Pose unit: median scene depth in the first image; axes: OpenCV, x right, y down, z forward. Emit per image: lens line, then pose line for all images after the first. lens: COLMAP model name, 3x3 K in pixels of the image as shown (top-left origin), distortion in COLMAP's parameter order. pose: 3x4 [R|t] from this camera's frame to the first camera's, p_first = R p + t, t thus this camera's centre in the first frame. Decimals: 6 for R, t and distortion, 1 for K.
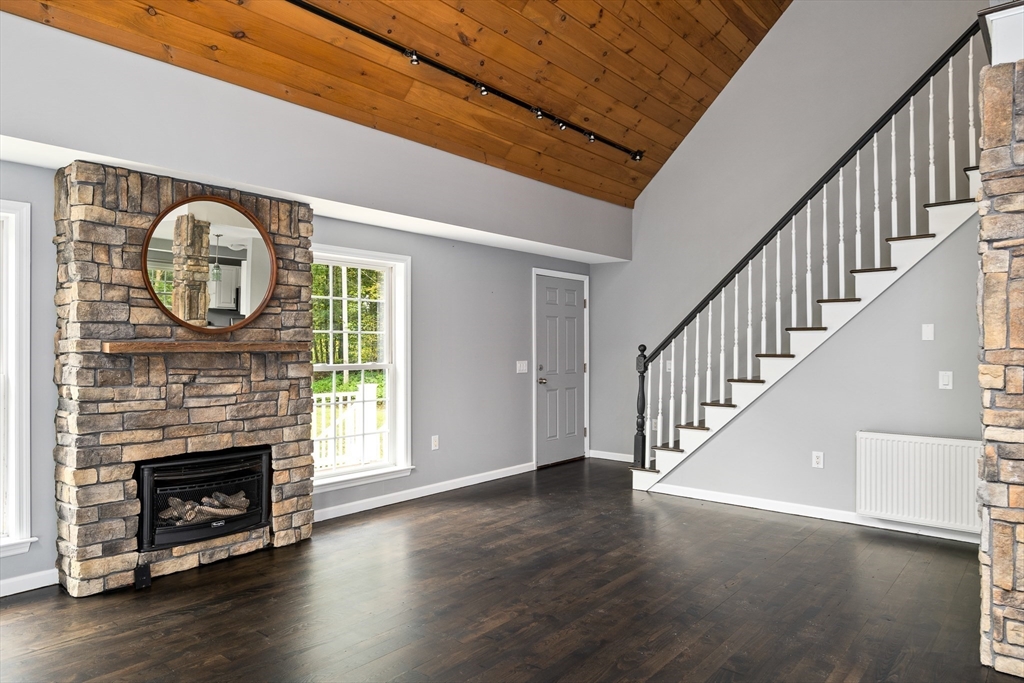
lens RADIAL K [[662.8, 0, 509.9], [0, 662.8, 346.6], [0, 0, 1]] dist [0.007767, 0.000803]
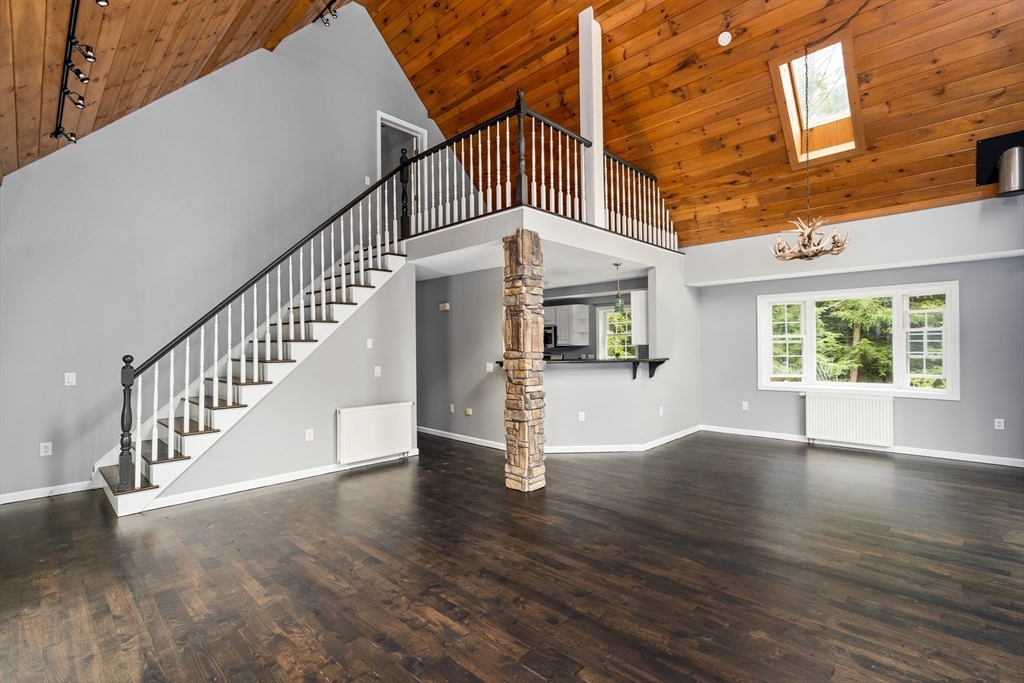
lens RADIAL K [[465.0, 0, 508.3], [0, 465.0, 344.9], [0, 0, 1]] dist [-0.001340, 0.000412]
pose [[0.074203, 0.002748, 0.997239, -0.568533], [0.012761, 0.999912, -0.003705, -0.011368], [-0.997162, 0.013001, 0.074161, 0.607567]]
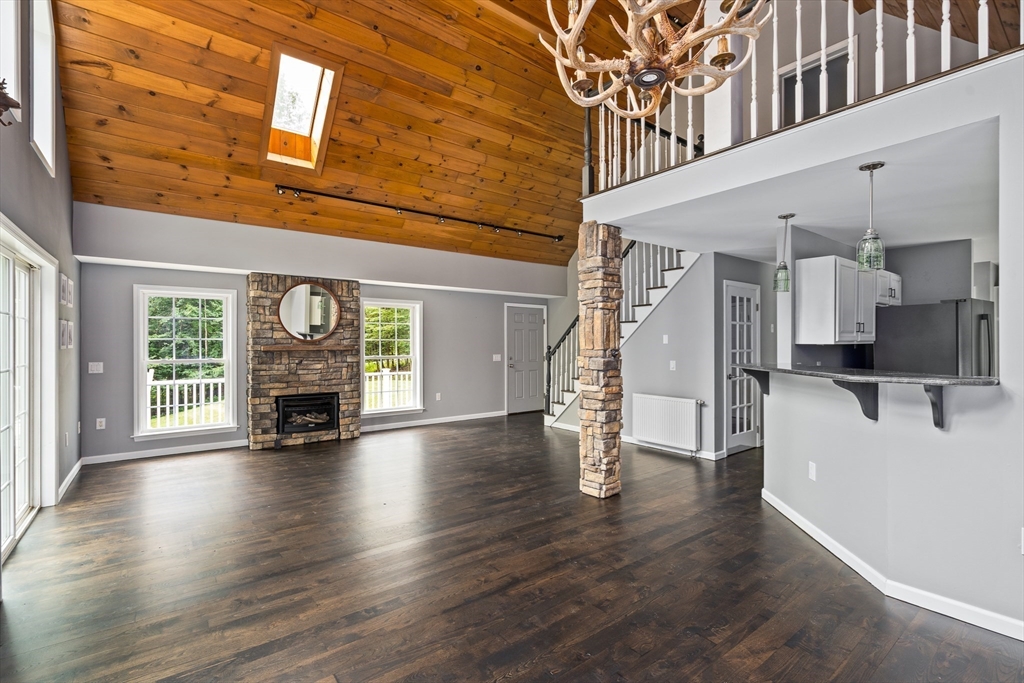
lens RADIAL K [[465.0, 0, 508.3], [0, 465.0, 344.9], [0, 0, 1]] dist [-0.001340, 0.000412]
pose [[0.974510, -0.001667, -0.224336, 0.536122], [0.001640, 0.999999, -0.000308, -0.007347], [0.224336, -0.000067, 0.974512, -0.375096]]
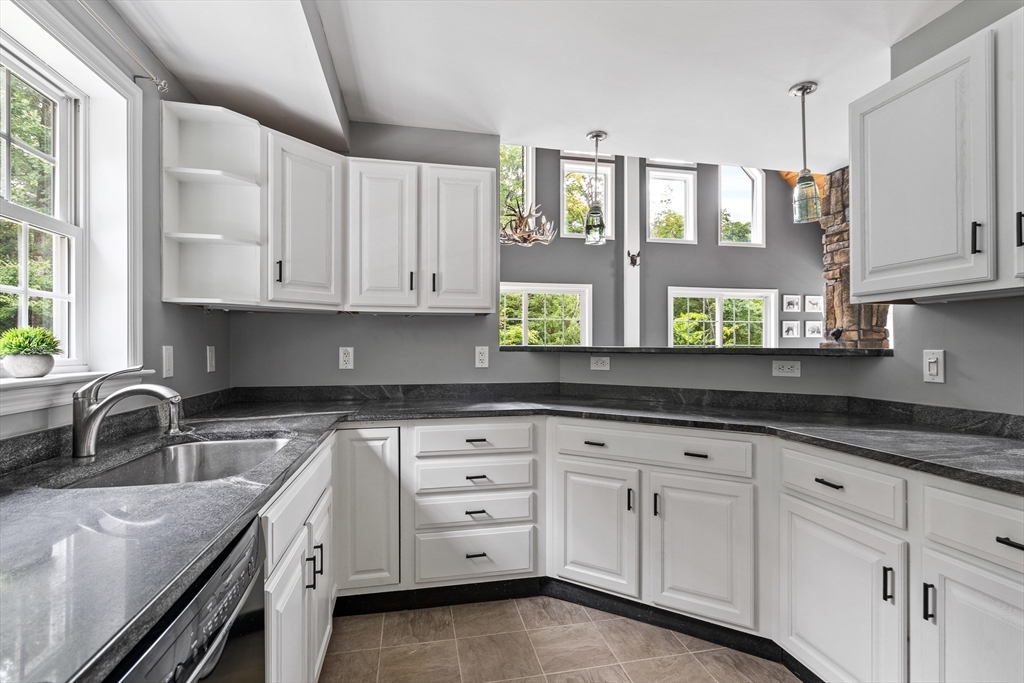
lens RADIAL K [[512.4, 0, 532.3], [0, 512.4, 342.1], [0, 0, 1]] dist [-0.000452, -0.000082]
pose [[-0.600681, -0.004784, -0.799474, 1.499269], [-0.001503, 0.999987, -0.004855, 0.027055], [0.799487, -0.001715, -0.600681, 0.734992]]
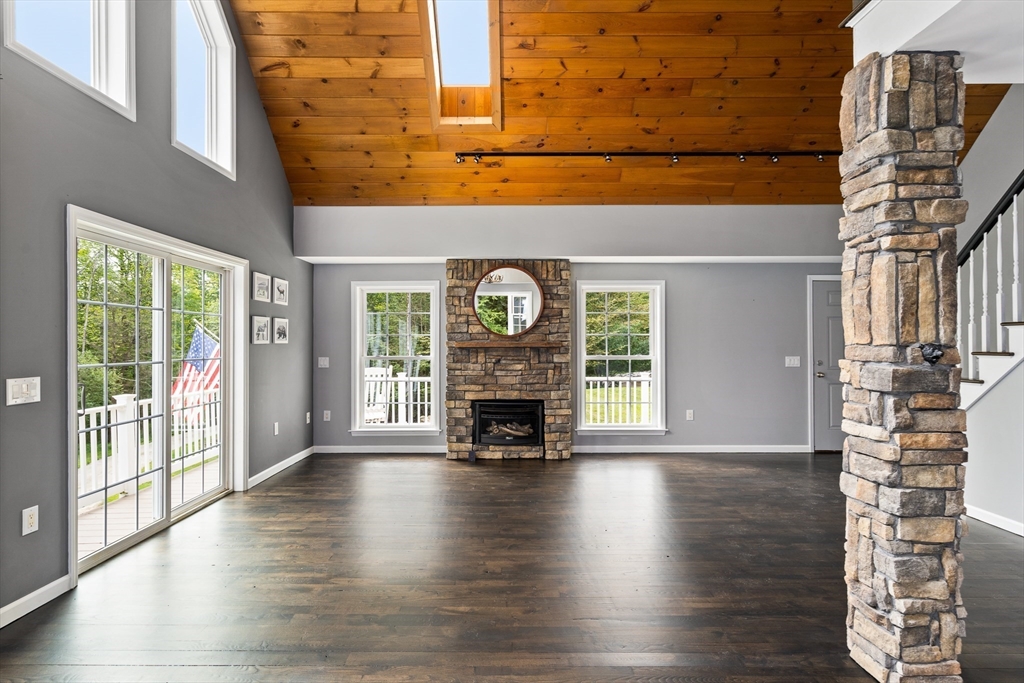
lens RADIAL K [[521.2, 0, 507.4], [0, 521.2, 342.0], [0, 0, 1]] dist [0.000424, 0.001510]
pose [[0.637269, -0.005004, -0.770625, 0.649950], [0.000471, 0.999981, -0.006104, 0.002753], [0.770641, 0.003527, 0.637260, 0.046615]]
